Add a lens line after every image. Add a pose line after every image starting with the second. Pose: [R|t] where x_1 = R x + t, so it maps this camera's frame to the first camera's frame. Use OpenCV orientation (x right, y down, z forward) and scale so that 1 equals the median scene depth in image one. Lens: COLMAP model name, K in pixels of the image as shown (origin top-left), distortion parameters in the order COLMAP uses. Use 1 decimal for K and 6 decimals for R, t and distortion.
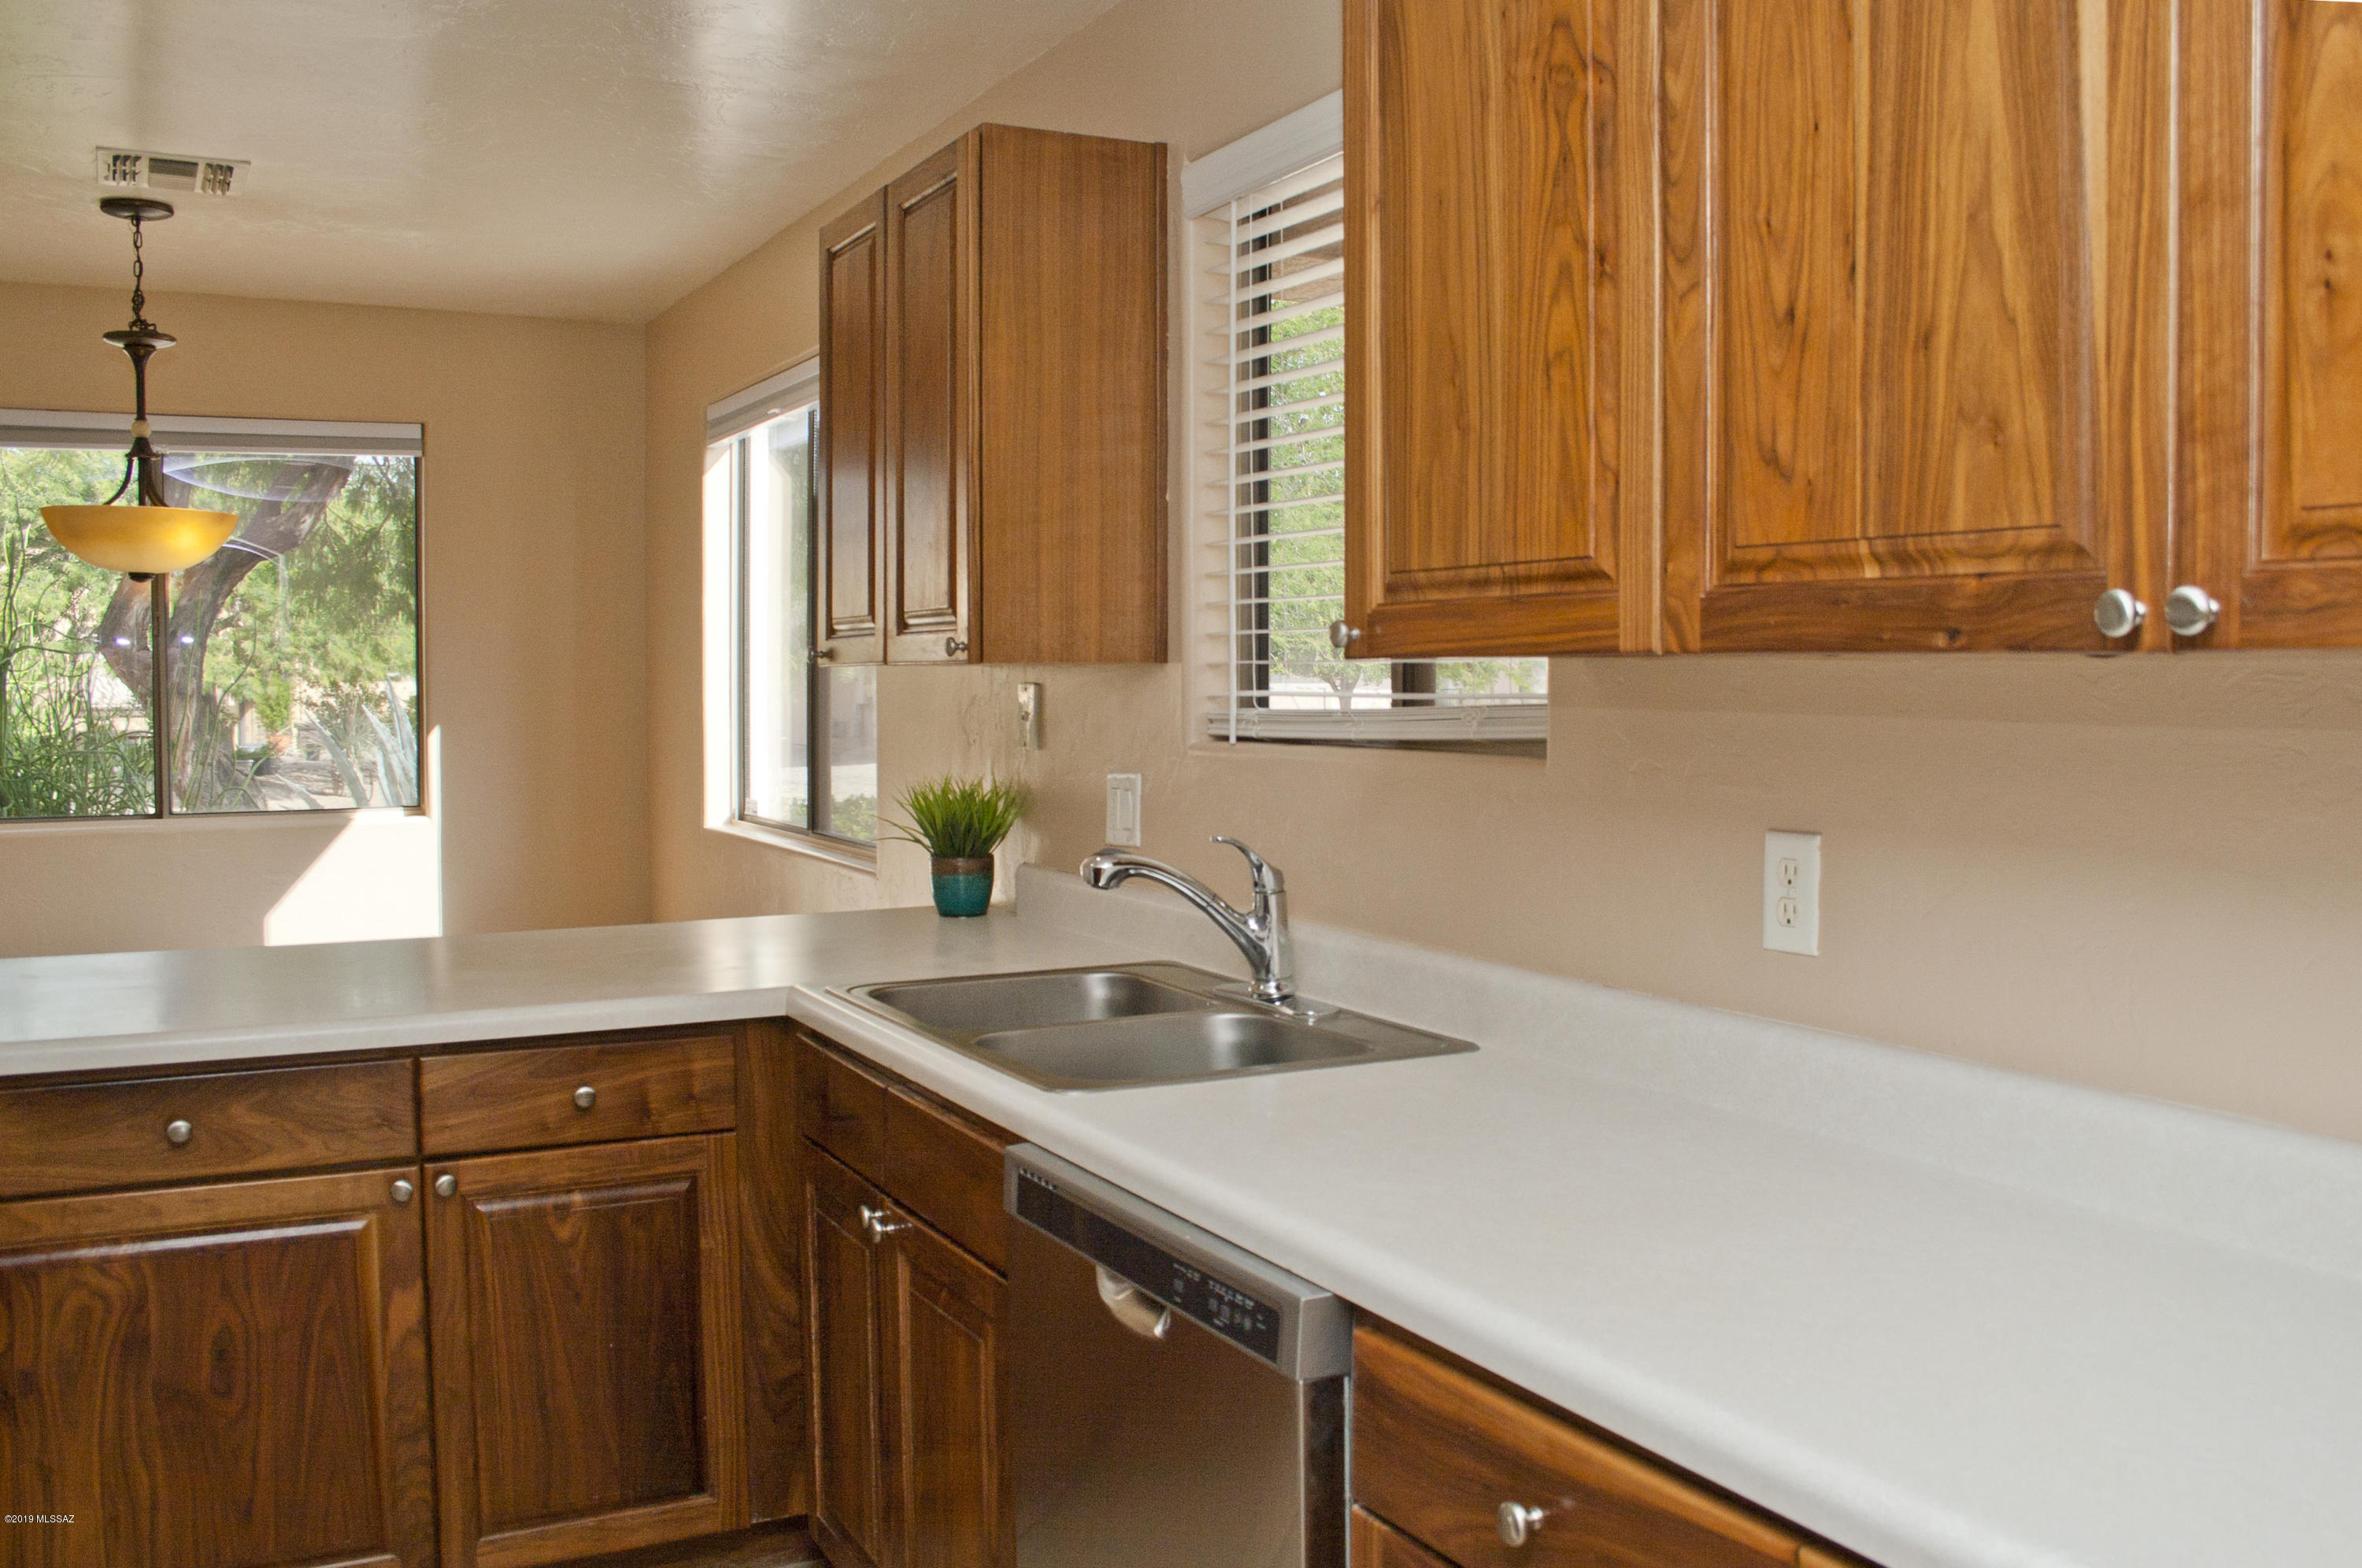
lens RADIAL K [[2012.8, 0, 1180.5], [0, 2012.8, 771.0], [0, 0, 1]] dist [-0.159784, 0.131098]
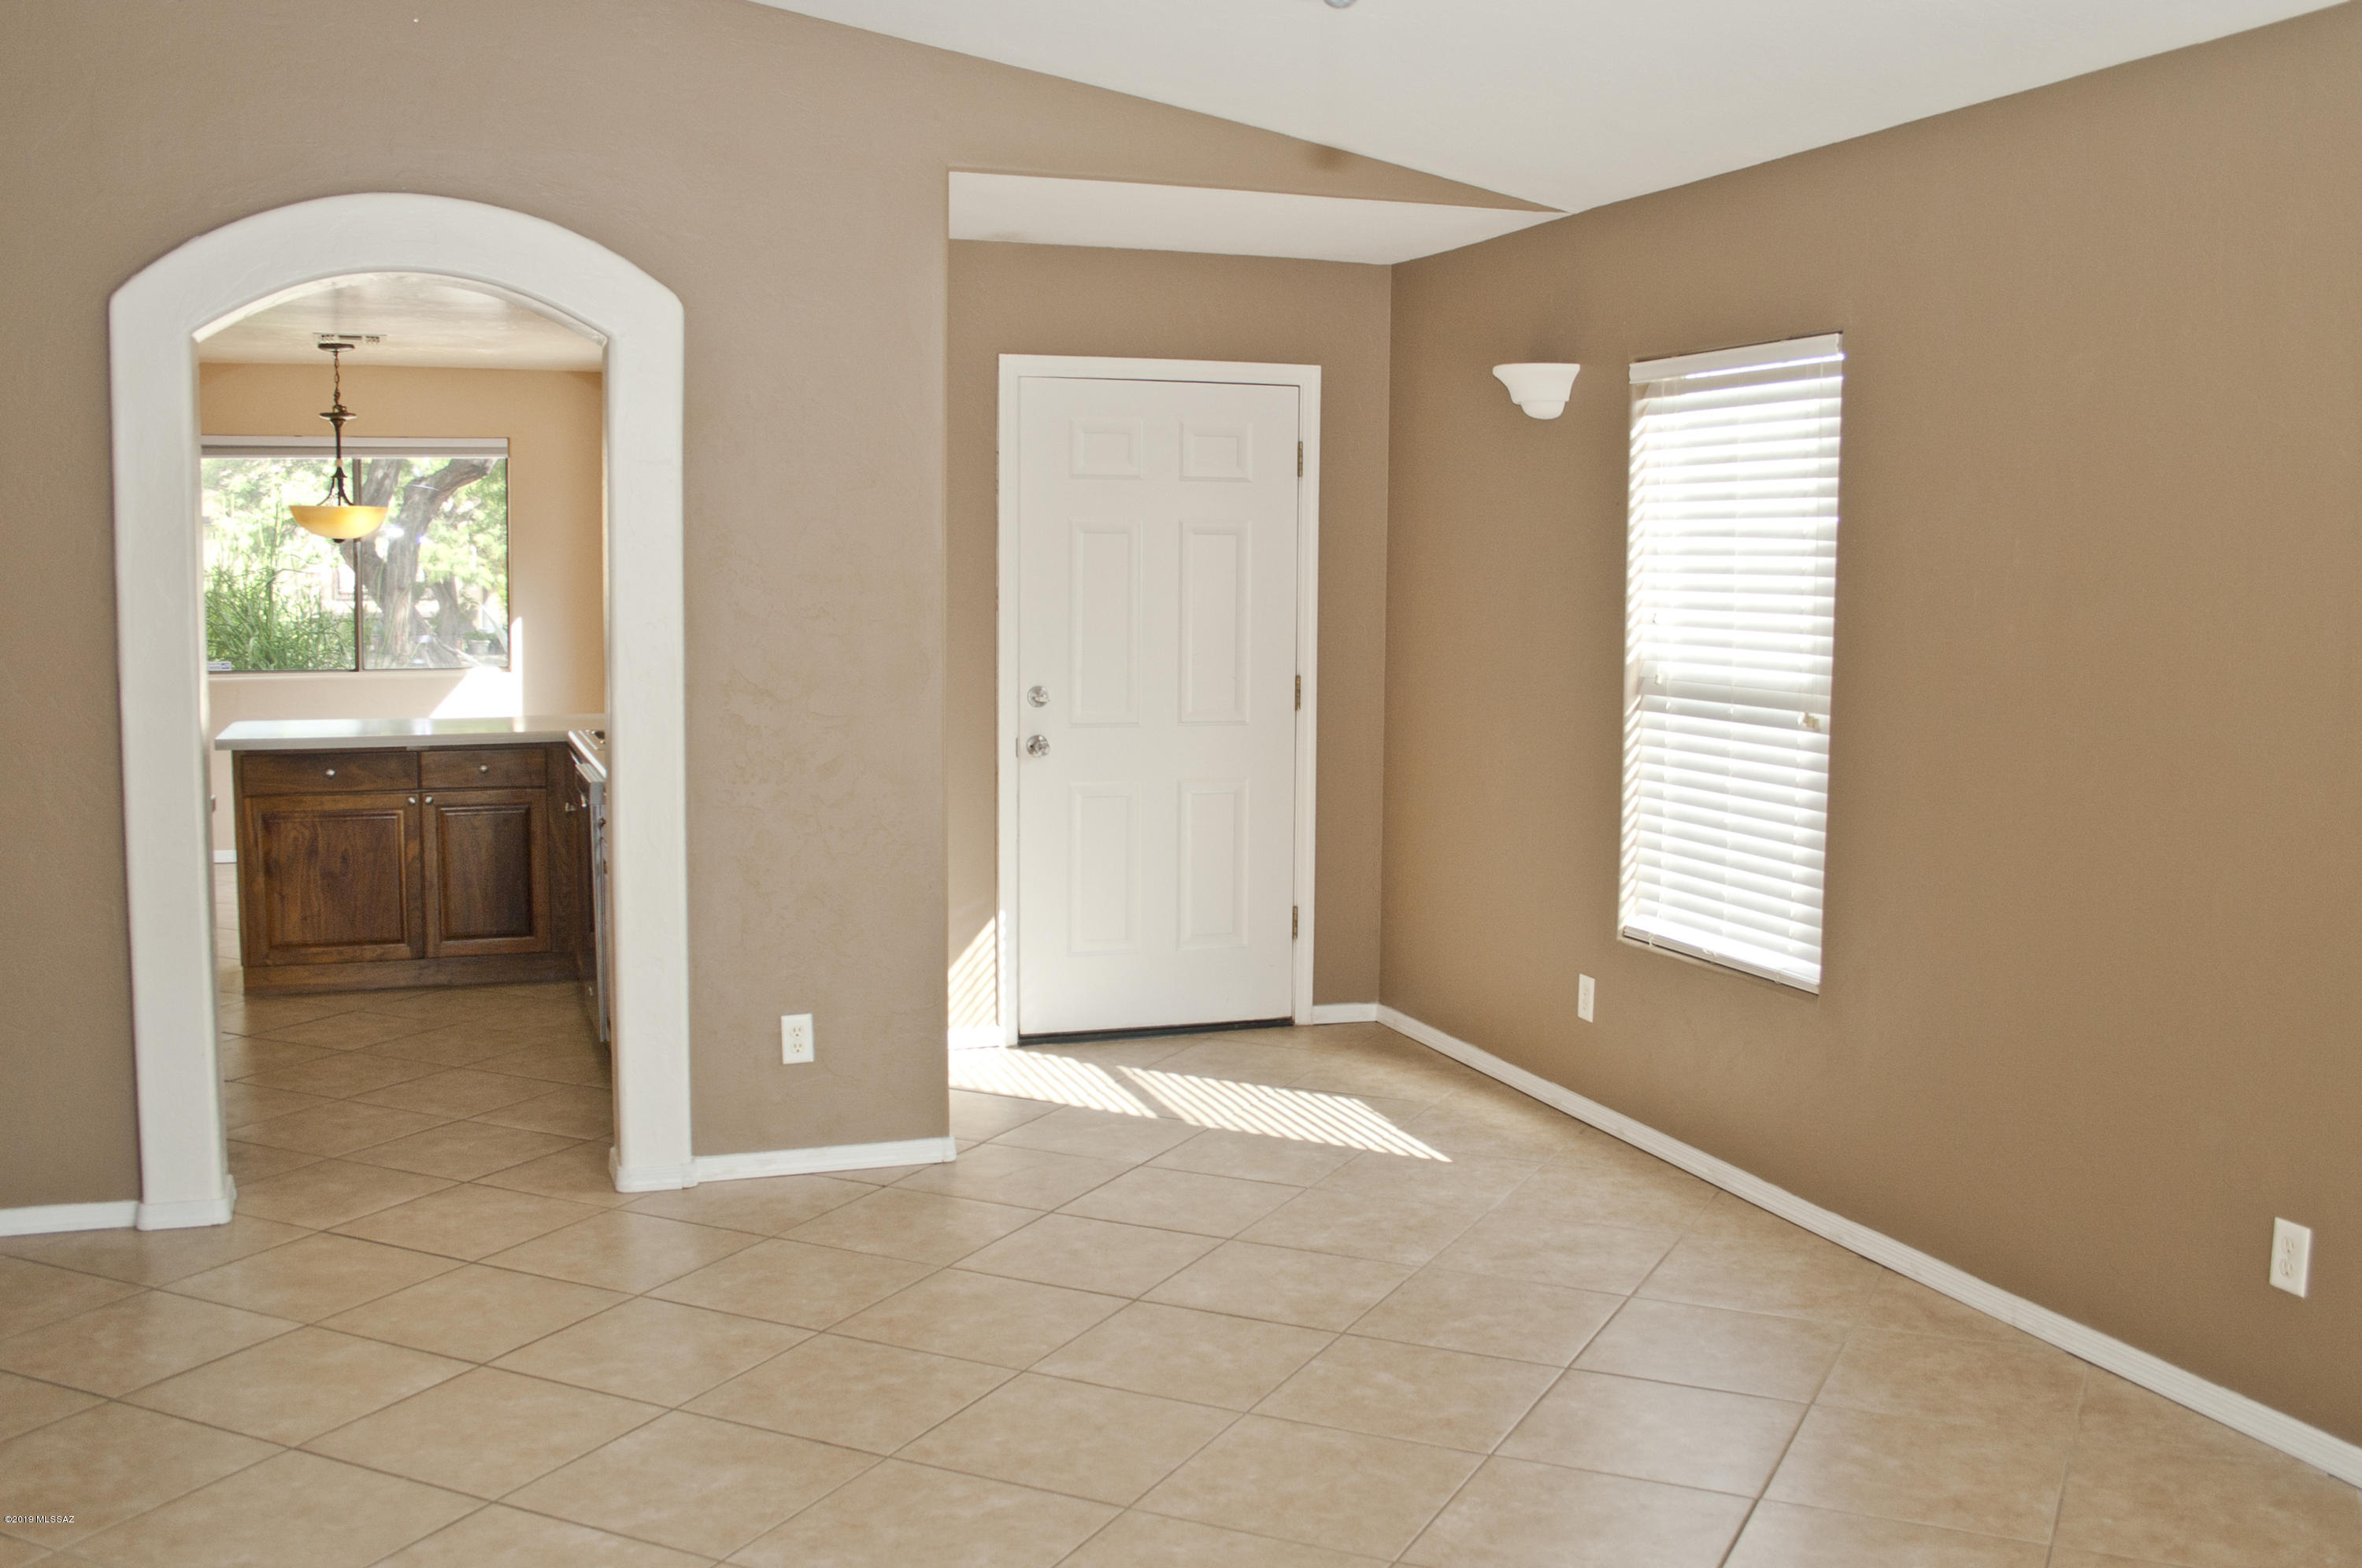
lens RADIAL K [[2012.8, 0, 1180.5], [0, 2012.8, 771.0], [0, 0, 1]] dist [-0.159784, 0.131098]
pose [[0.993206, 0.024875, -0.113679, 0.553518], [-0.018823, 0.998363, 0.054005, 0.007101], [0.114836, -0.051499, 0.992049, -0.897402]]
